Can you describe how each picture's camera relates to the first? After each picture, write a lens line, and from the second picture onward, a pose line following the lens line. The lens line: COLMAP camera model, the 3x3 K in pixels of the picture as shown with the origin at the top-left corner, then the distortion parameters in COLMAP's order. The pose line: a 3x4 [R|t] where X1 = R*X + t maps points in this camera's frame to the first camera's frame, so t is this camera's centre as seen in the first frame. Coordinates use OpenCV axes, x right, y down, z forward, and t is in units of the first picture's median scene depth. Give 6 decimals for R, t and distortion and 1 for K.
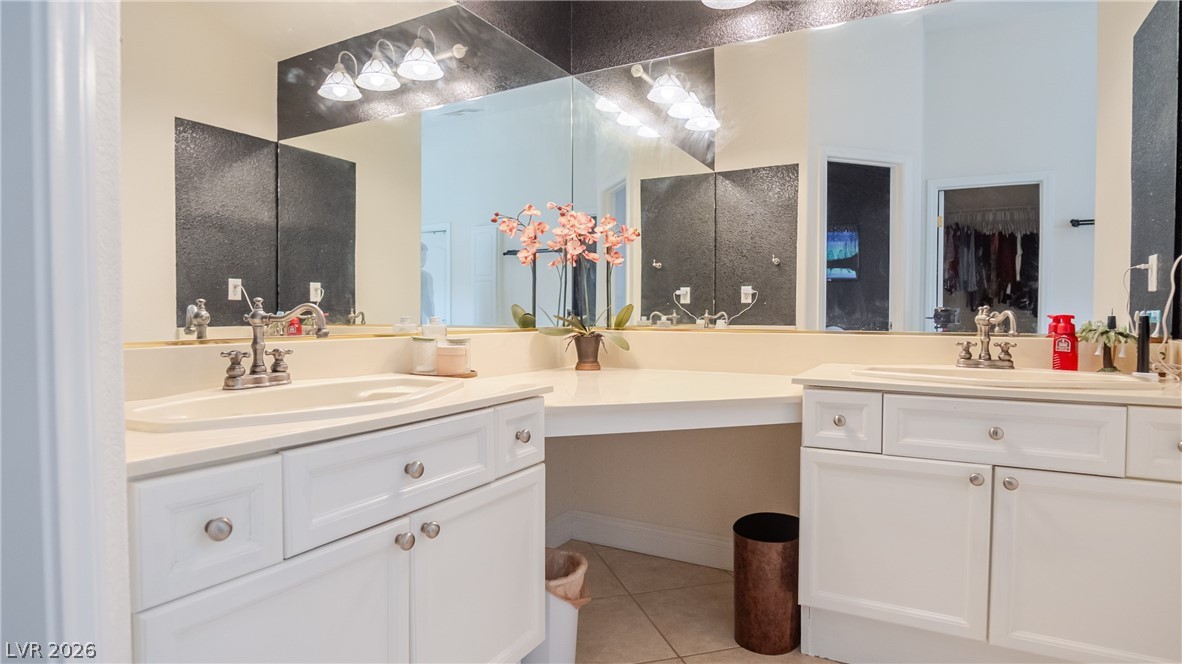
lens RADIAL K [[634.1, 0, 592.2], [0, 634.1, 335.9], [0, 0, 1]] dist [-0.038140, 0.011687]
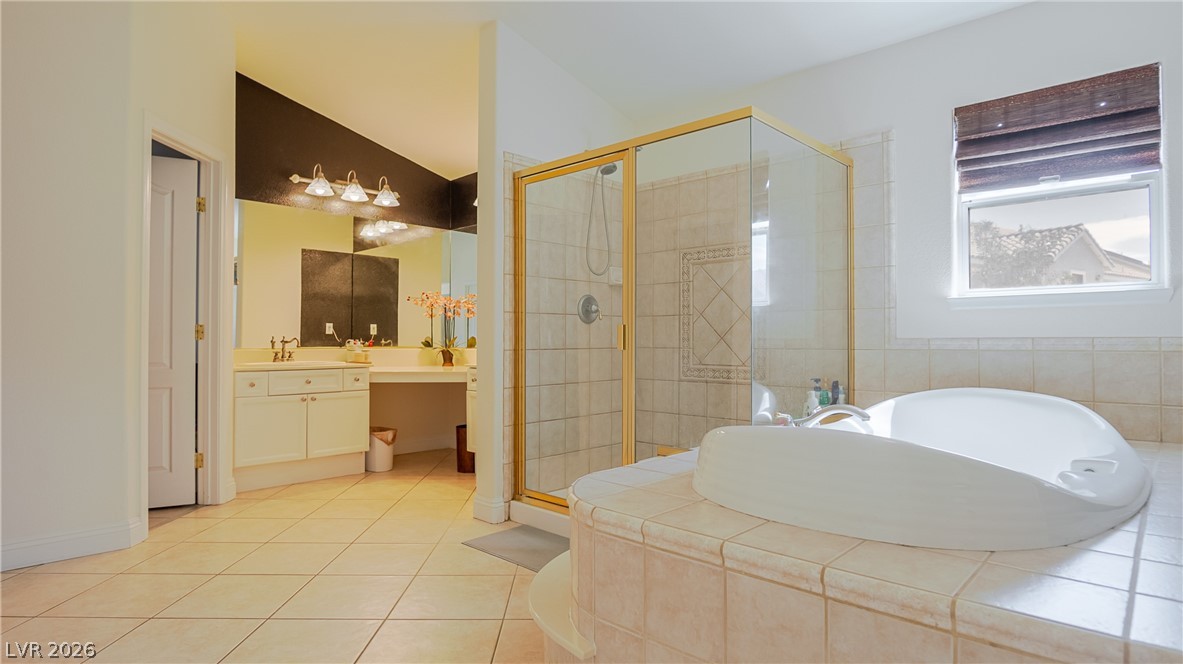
lens RADIAL K [[634.7, 0, 592.7], [0, 634.7, 335.9], [0, 0, 1]] dist [-0.038140, 0.011687]
pose [[0.964243, -0.002455, -0.265007, 1.033663], [-0.009236, 0.999038, -0.042858, 0.036756], [0.264857, 0.043773, 0.963294, -0.961035]]
